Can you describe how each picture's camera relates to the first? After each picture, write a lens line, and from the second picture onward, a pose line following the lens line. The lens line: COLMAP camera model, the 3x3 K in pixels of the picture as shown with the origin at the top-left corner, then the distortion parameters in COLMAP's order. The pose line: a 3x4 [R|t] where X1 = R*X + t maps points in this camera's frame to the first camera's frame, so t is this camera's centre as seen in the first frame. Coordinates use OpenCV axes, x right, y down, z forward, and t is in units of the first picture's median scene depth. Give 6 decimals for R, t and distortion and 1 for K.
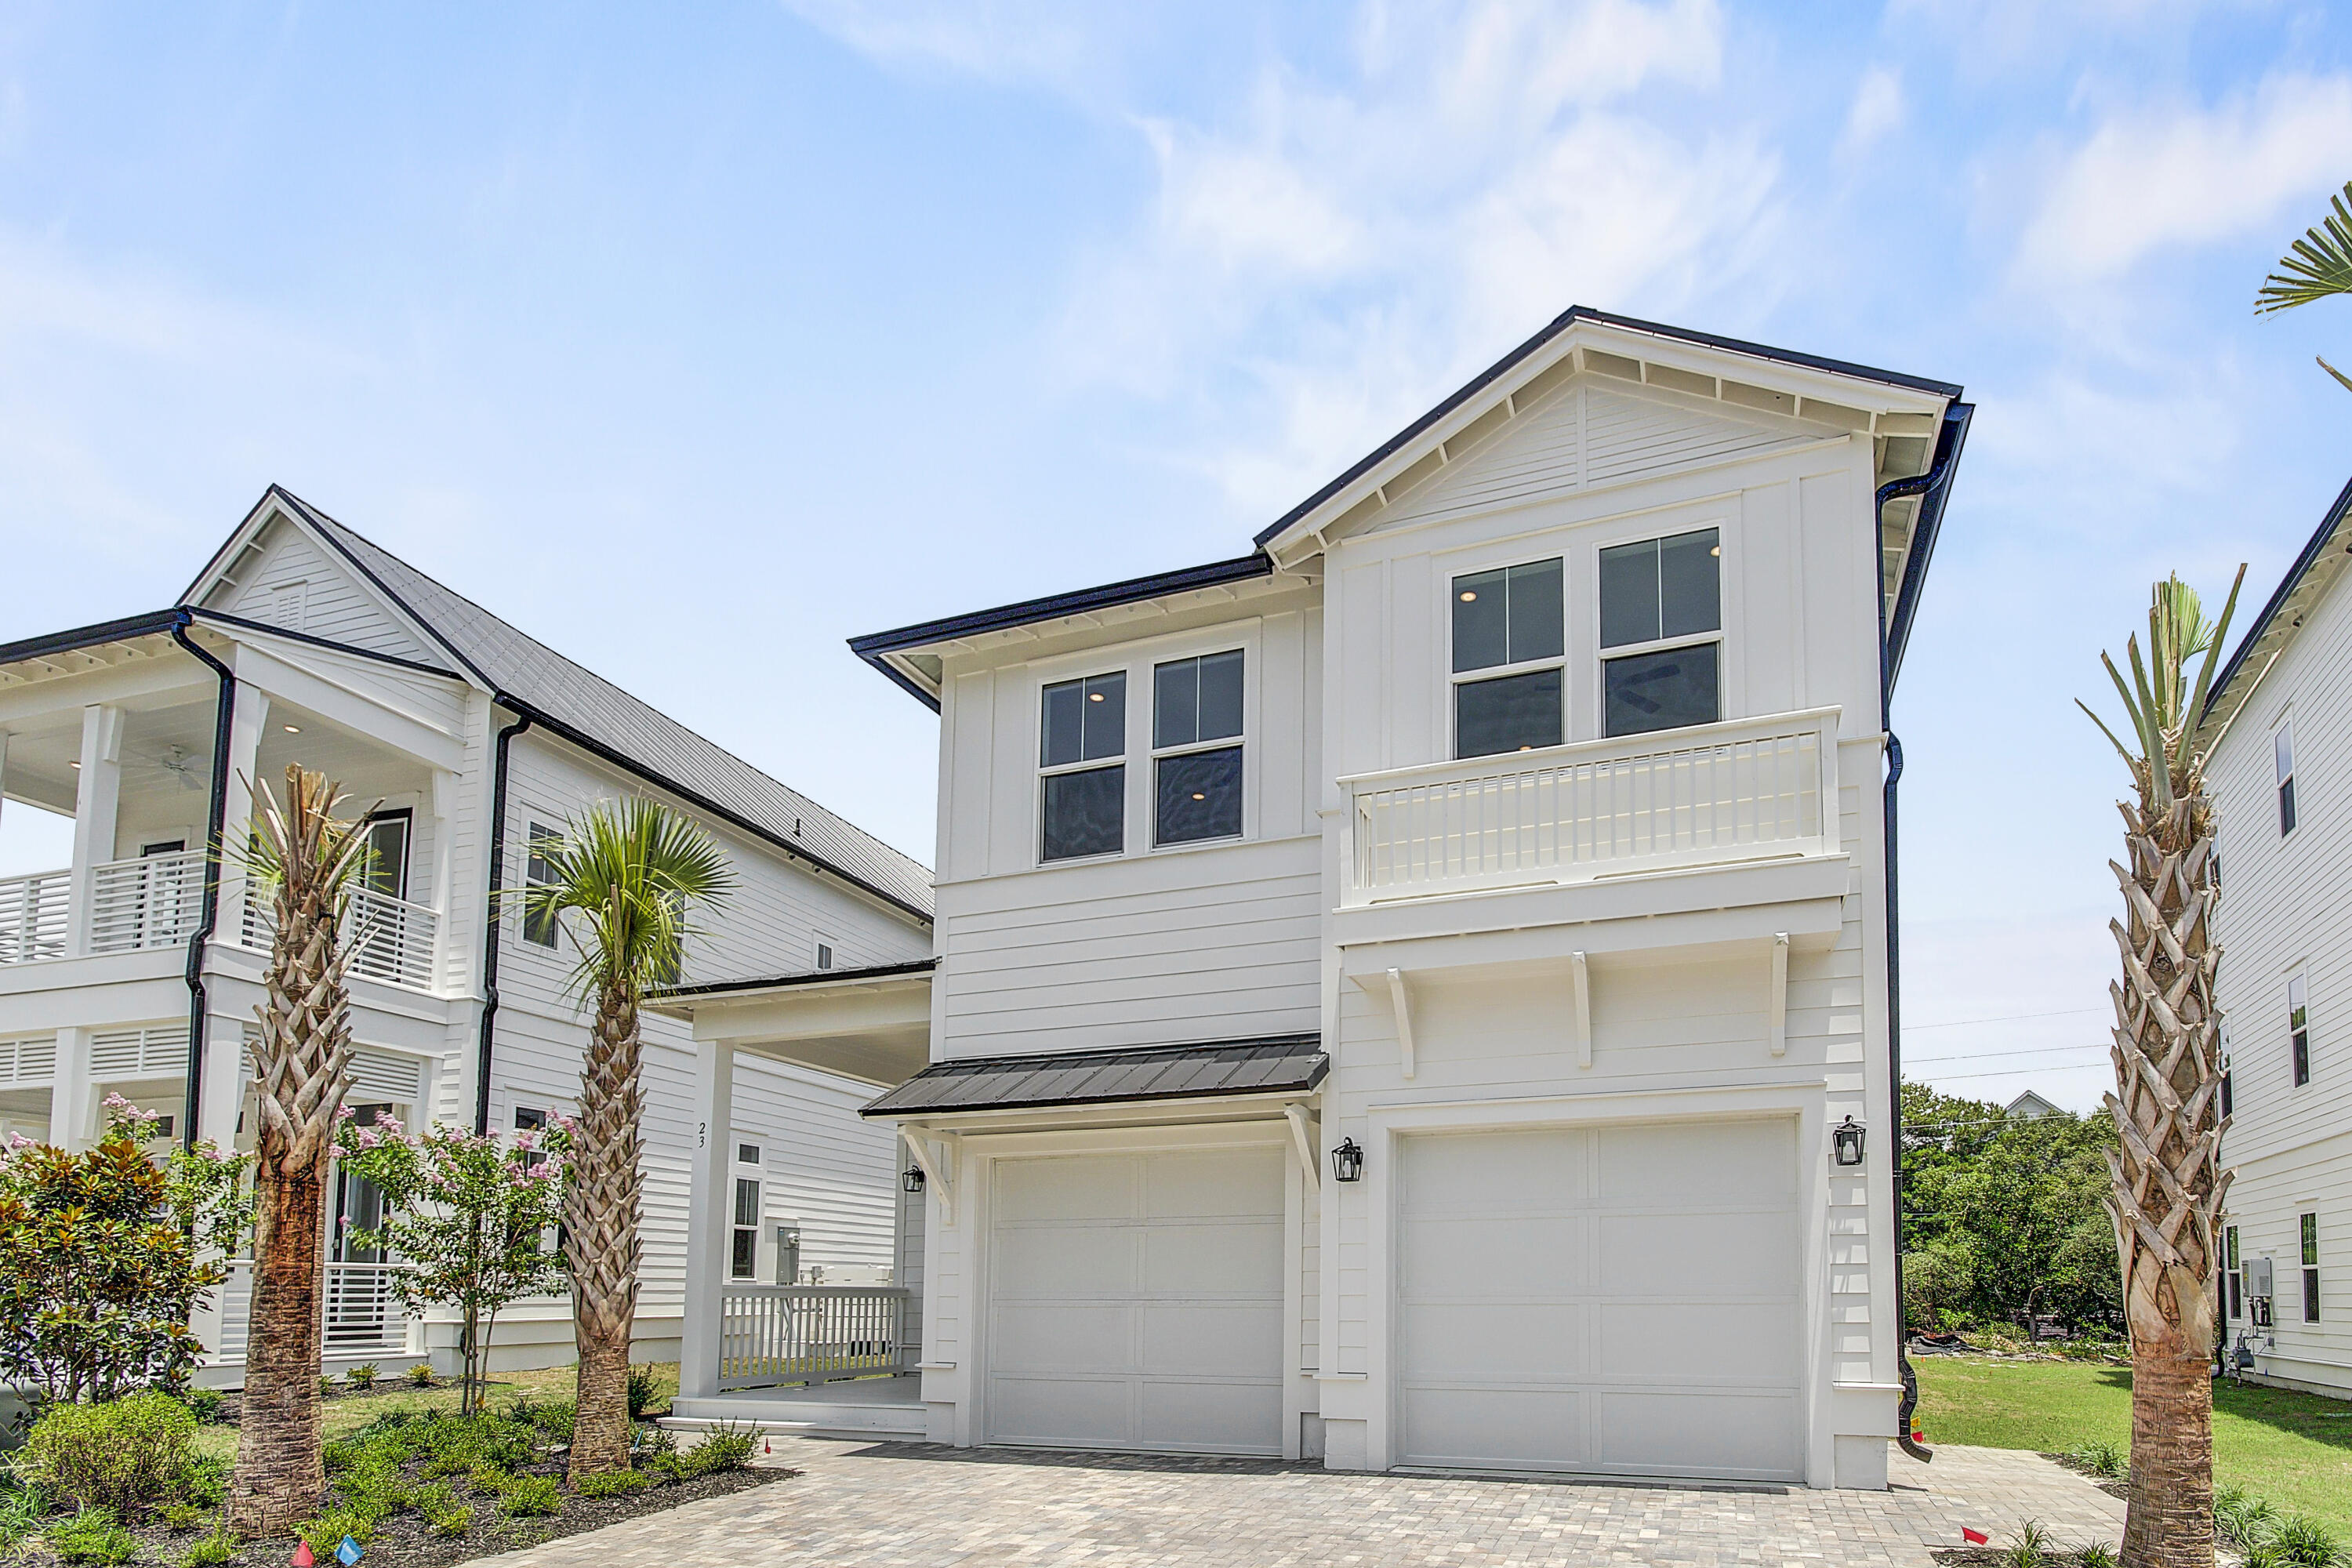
lens RADIAL K [[1093.0, 0, 1142.4], [0, 1093.0, 780.8], [0, 0, 1]] dist [-0.003147, -0.001179]
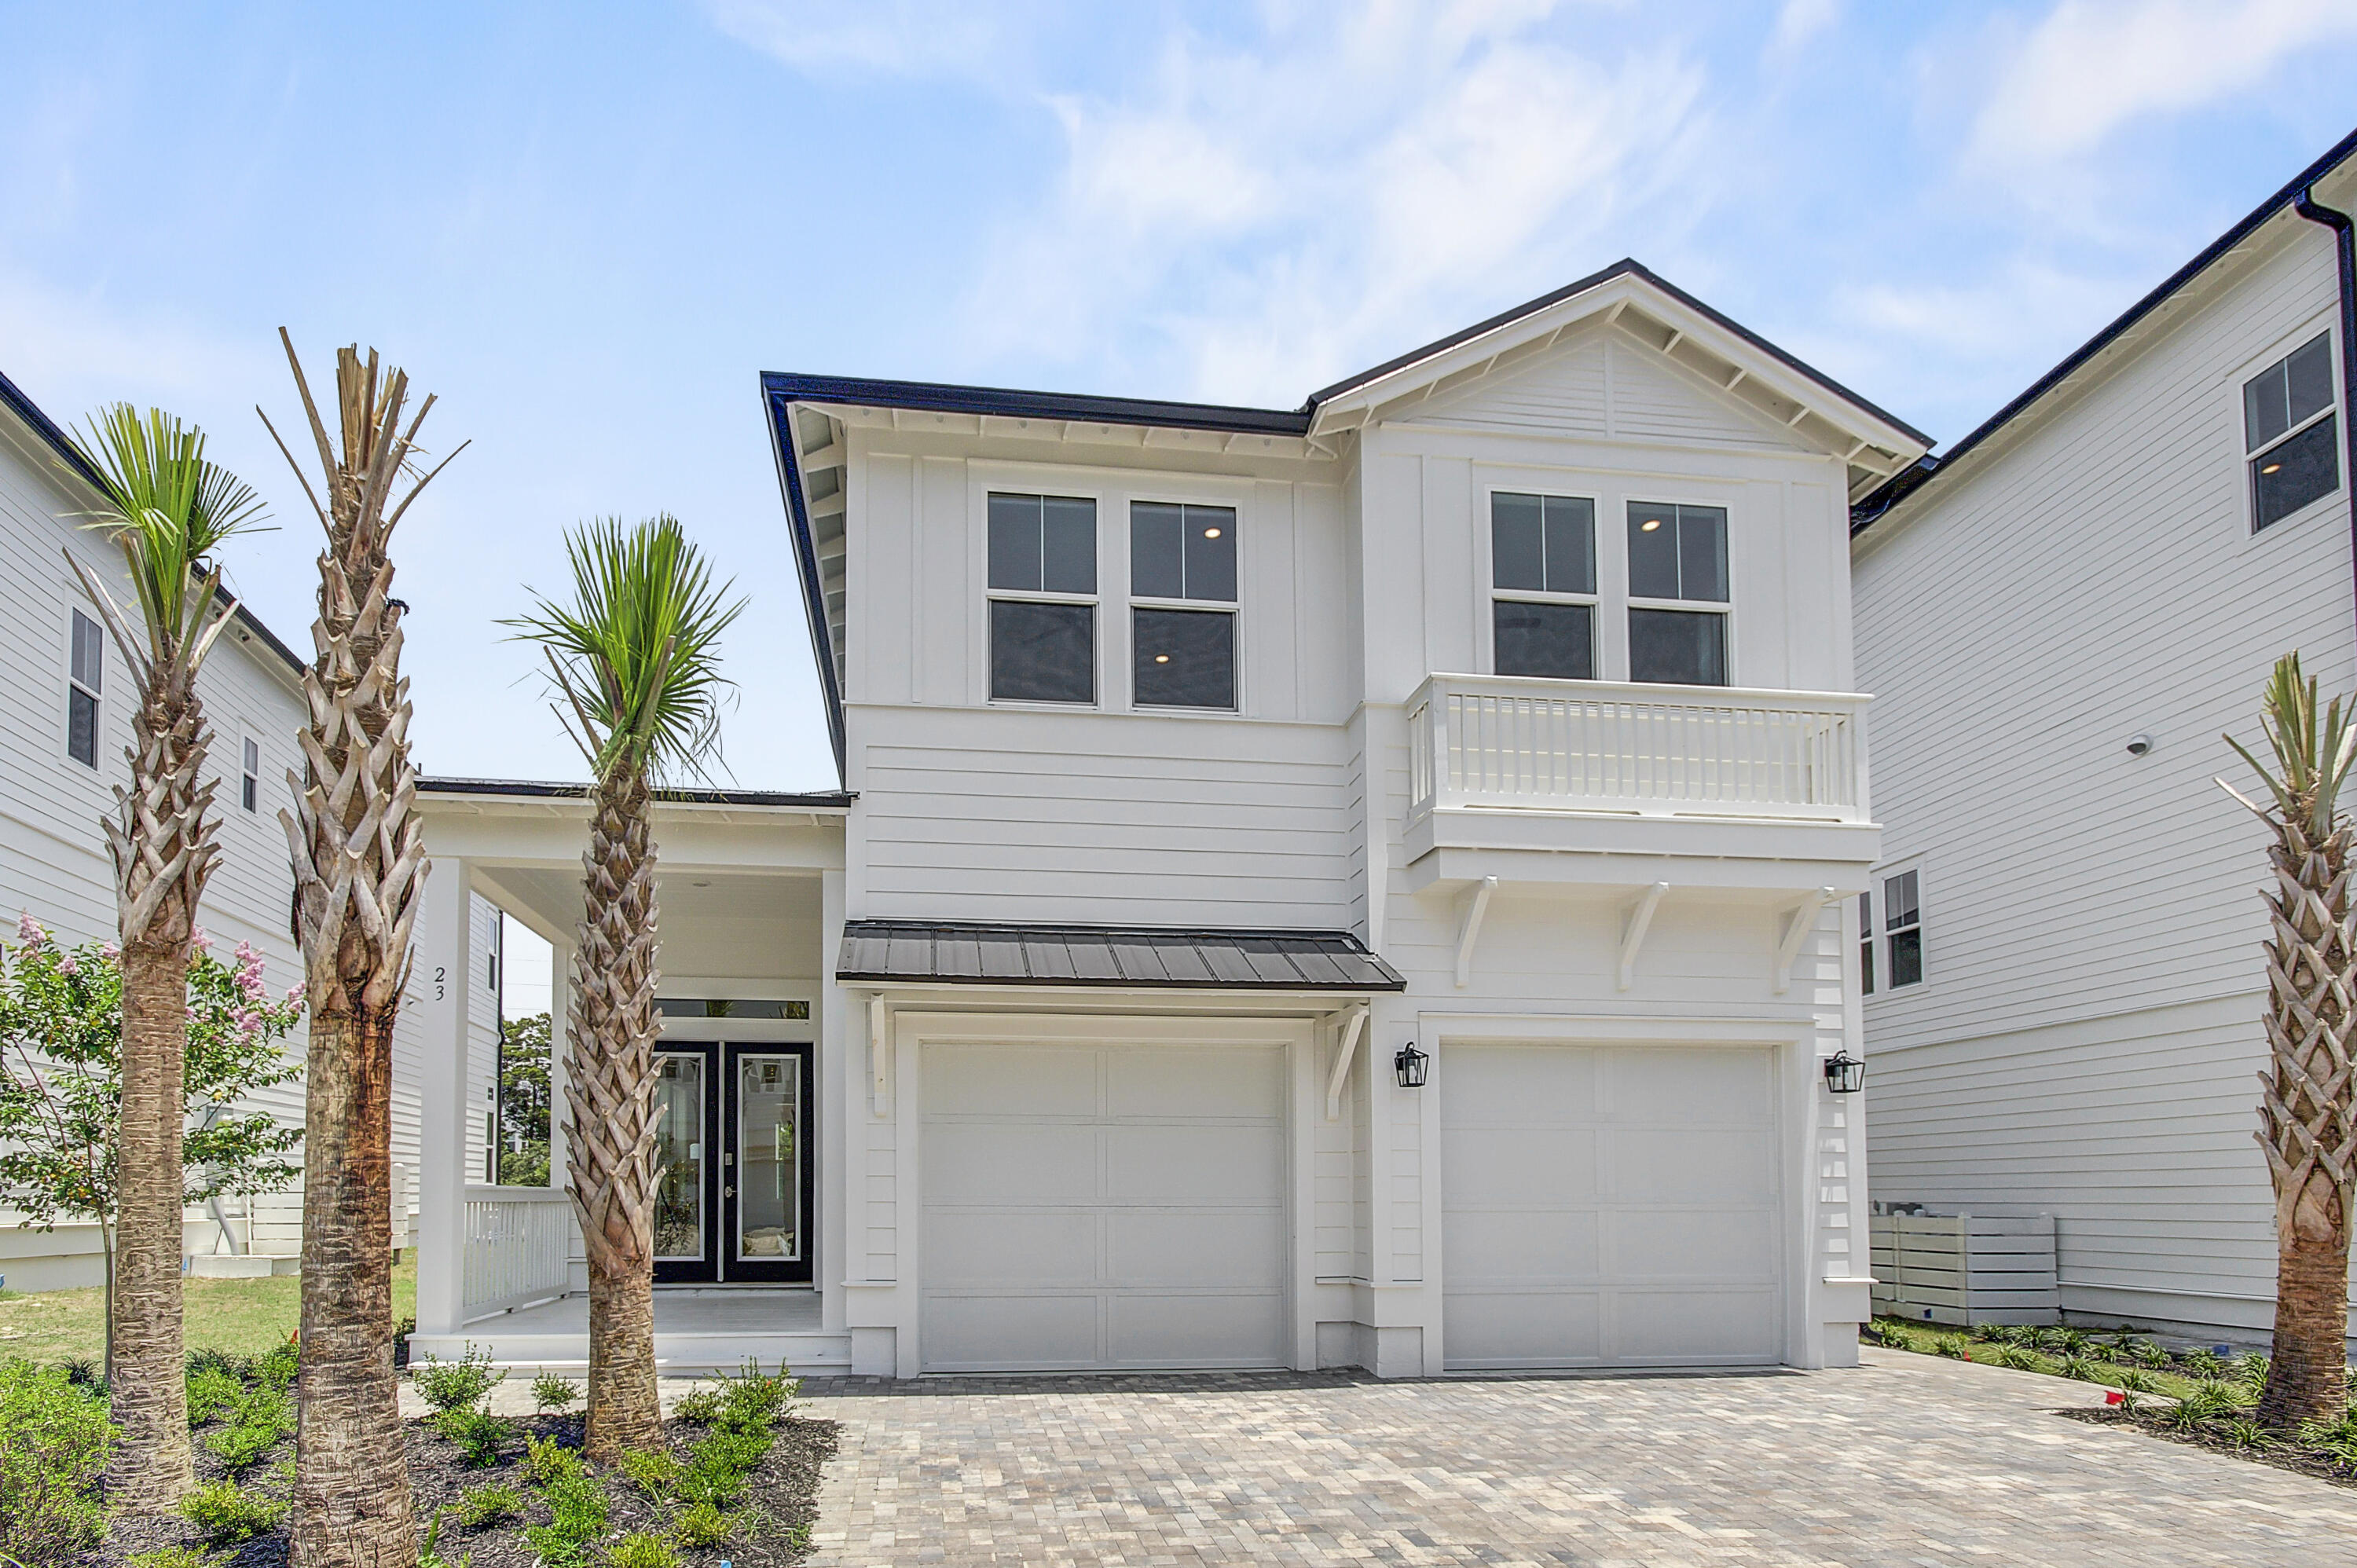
lens RADIAL K [[1179.4, 0, 1174.3], [0, 1179.4, 722.0], [0, 0, 1]] dist [-0.000052, 0.000773]
pose [[0.898213, 0.167876, 0.406241, -0.415982], [-0.189907, 0.981699, 0.014213, 0.064689], [-0.396421, -0.089914, 0.913655, 0.137126]]
